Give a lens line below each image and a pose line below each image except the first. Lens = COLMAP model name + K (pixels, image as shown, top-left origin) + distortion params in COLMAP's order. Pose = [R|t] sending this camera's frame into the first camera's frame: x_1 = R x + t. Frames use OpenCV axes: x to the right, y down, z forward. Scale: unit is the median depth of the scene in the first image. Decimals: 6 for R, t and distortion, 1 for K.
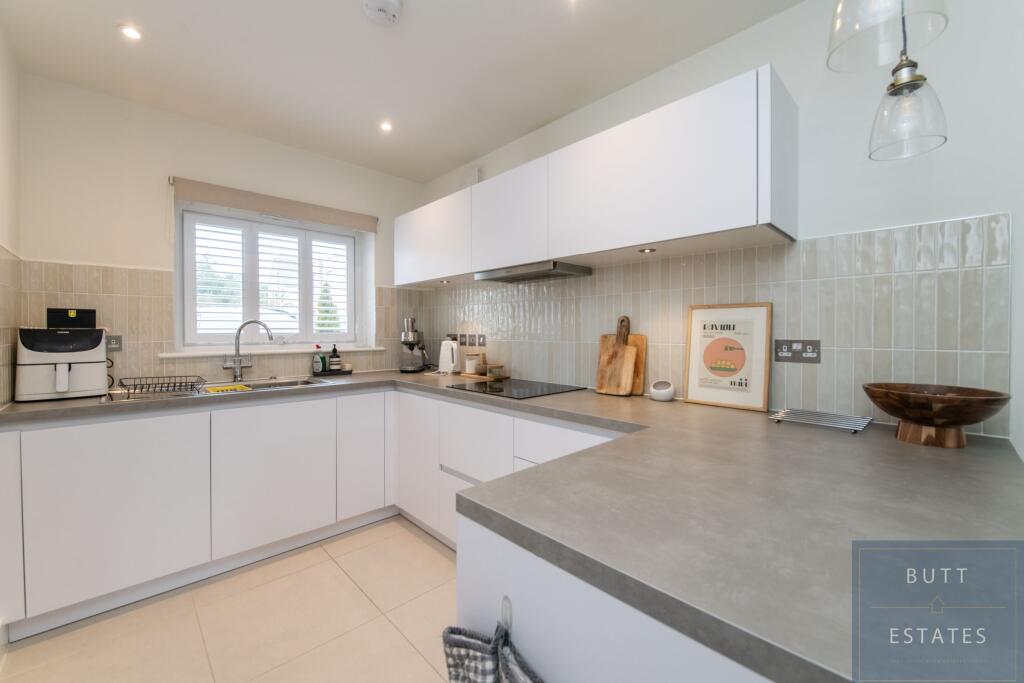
lens RADIAL K [[405.7, 0, 510.5], [0, 405.7, 335.0], [0, 0, 1]] dist [-0.011254, -0.000268]
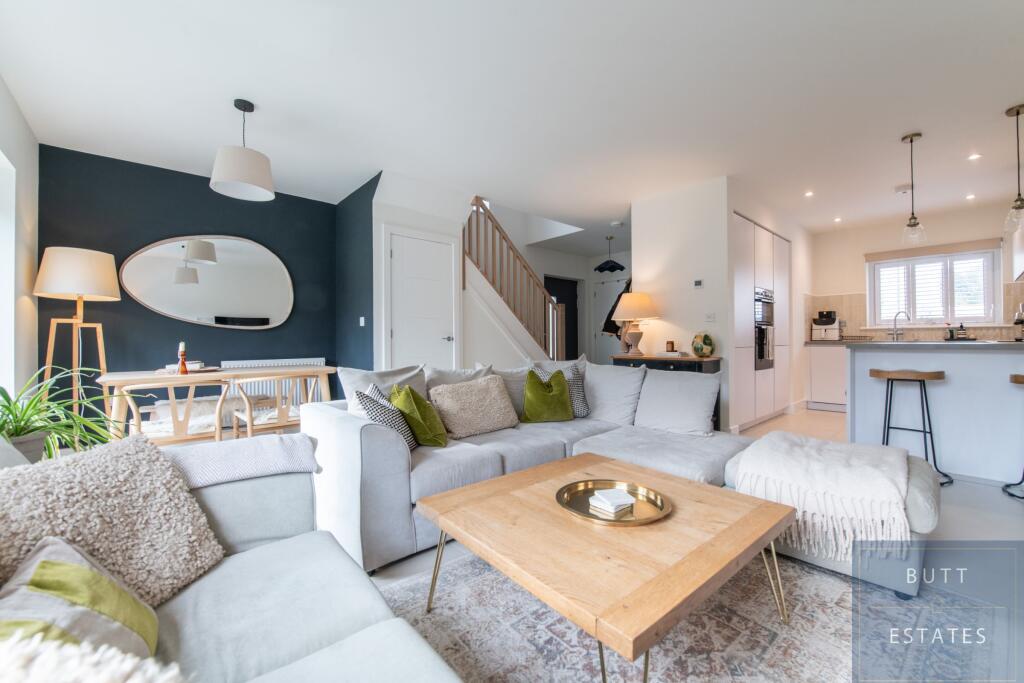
lens RADIAL K [[401.6, 0, 513.1], [0, 401.6, 337.8], [0, 0, 1]] dist [0.000065, -0.006621]
pose [[-0.035094, -0.002280, -0.999381, 1.730459], [-0.007069, 0.999973, -0.002033, 0.137750], [0.999359, 0.006993, -0.035109, -1.082527]]
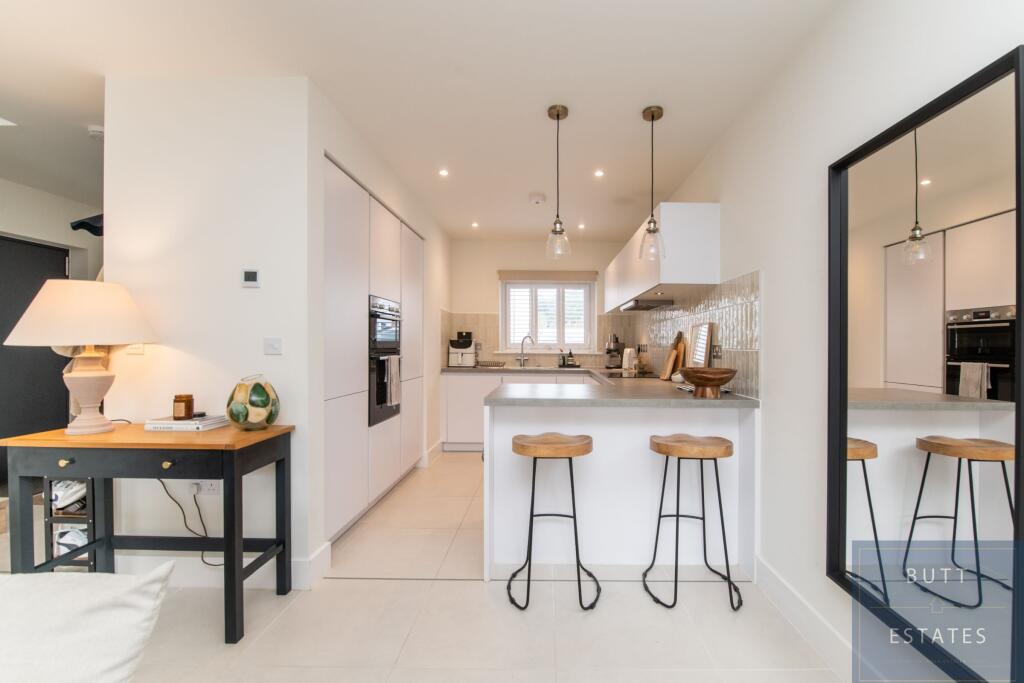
lens RADIAL K [[427.1, 0, 541.1], [0, 427.1, 348.5], [0, 0, 1]] dist [-0.000847, 0.000000]
pose [[0.717139, 0.010420, -0.696852, 1.006912], [-0.015859, 0.999873, -0.001370, 0.031036], [0.696750, 0.012034, 0.717213, -0.529305]]
